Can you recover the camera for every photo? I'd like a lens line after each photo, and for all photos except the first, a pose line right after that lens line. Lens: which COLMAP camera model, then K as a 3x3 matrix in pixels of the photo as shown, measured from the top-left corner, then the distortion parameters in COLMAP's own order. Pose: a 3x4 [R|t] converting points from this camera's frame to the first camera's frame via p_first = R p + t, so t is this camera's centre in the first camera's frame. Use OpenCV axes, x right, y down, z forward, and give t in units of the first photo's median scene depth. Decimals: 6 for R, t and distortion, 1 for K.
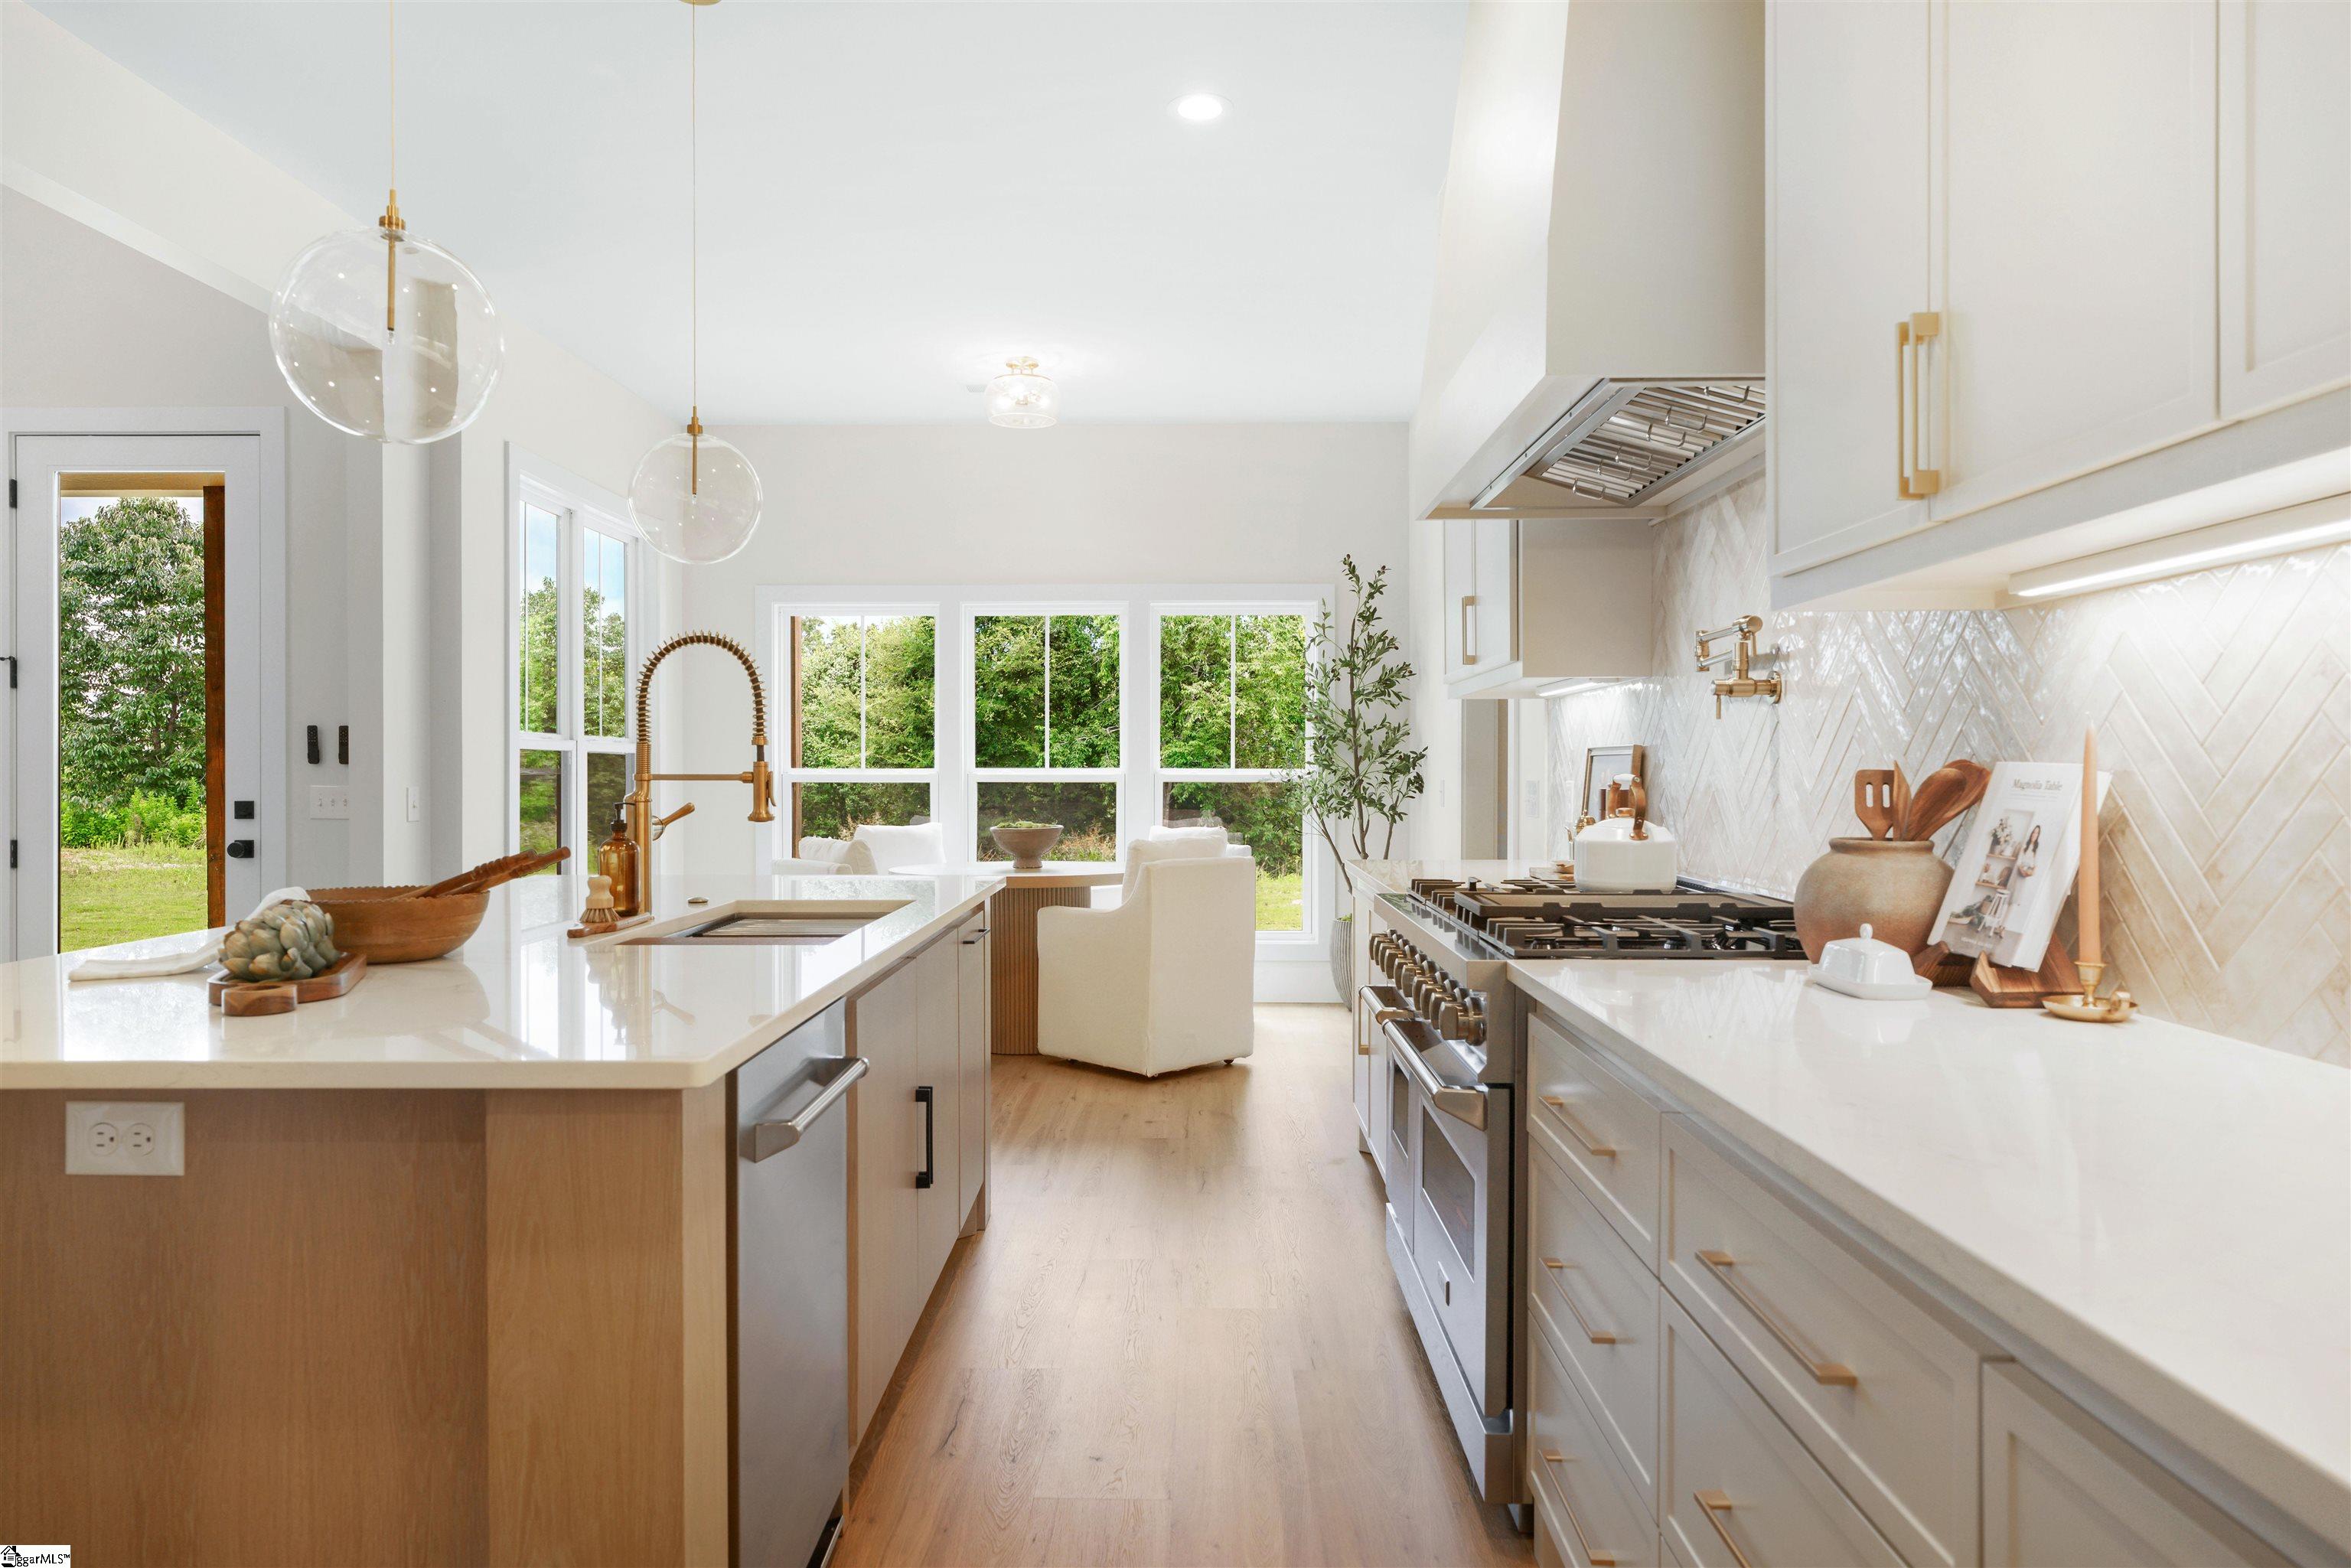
lens RADIAL K [[1538.6, 0, 1175.5], [0, 1538.6, 784.0], [0, 0, 1]] dist [0.000492, 0.000046]
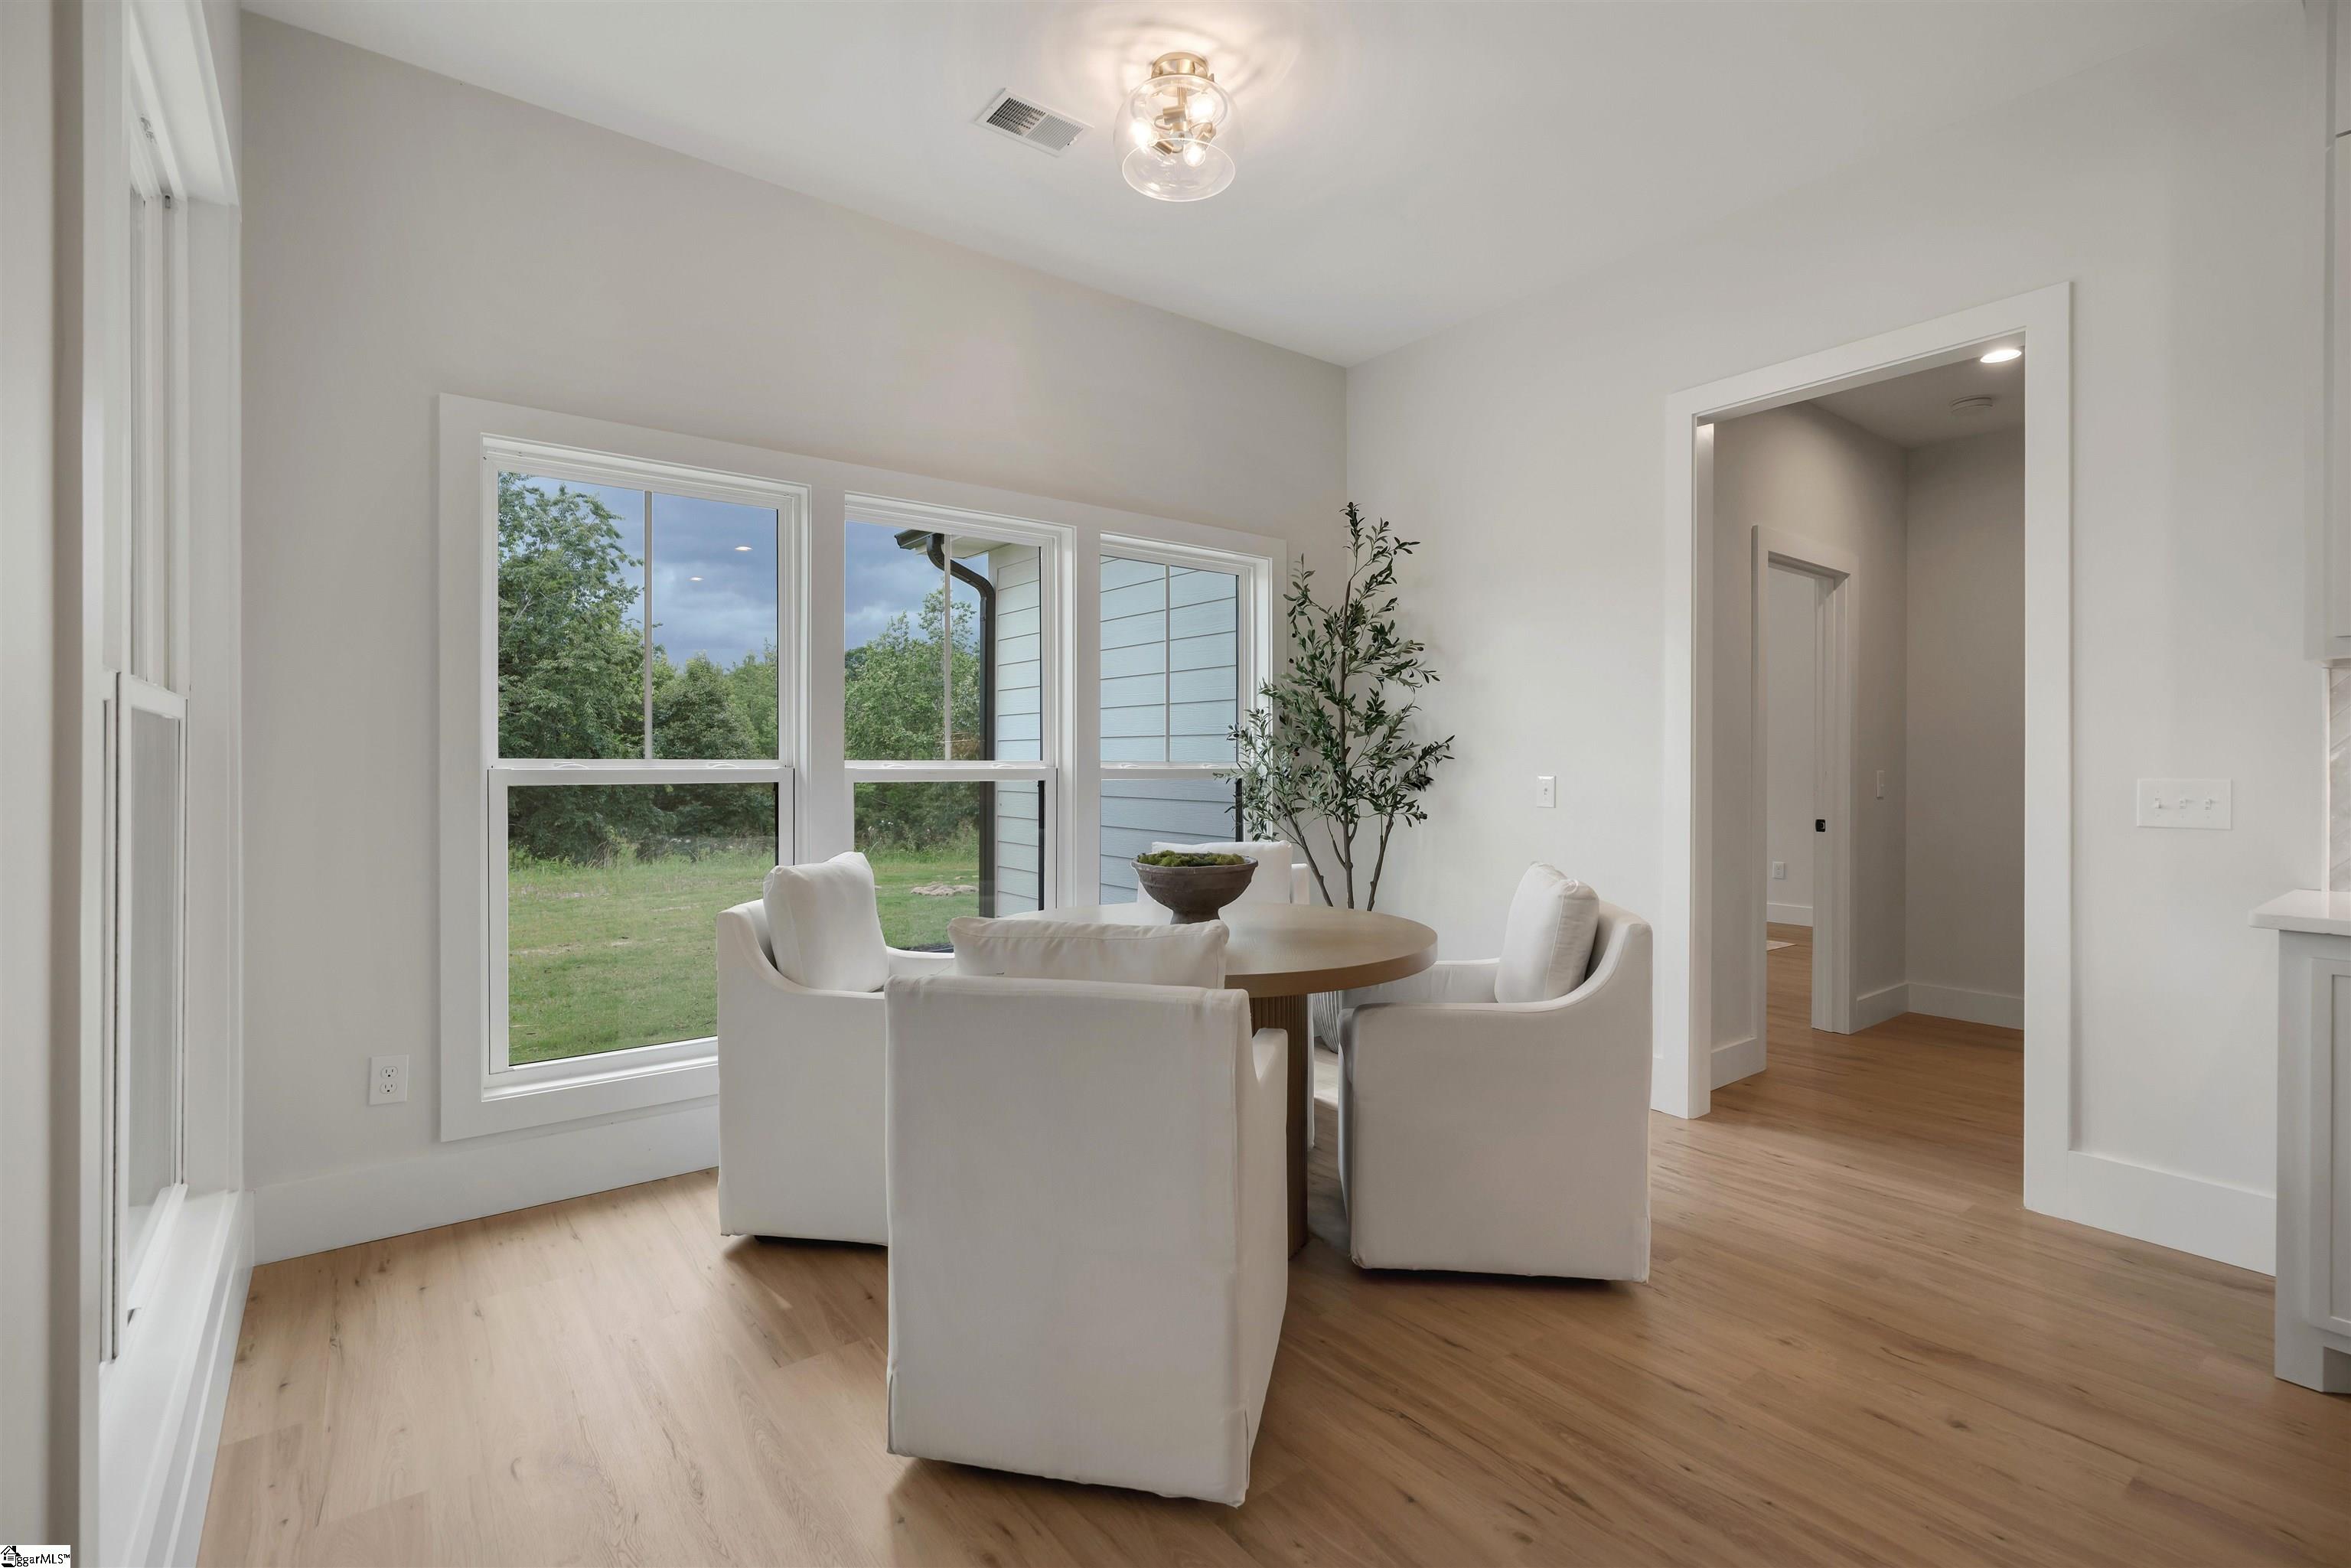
lens RADIAL K [[1080.7, 0, 1185.2], [0, 1080.7, 770.7], [0, 0, 1]] dist [-0.012615, 0.006861]
pose [[0.778868, -0.005629, 0.627162, -0.203735], [0.005303, 0.999983, 0.002390, -0.004312], [-0.627165, 0.001465, 0.778885, 0.386390]]
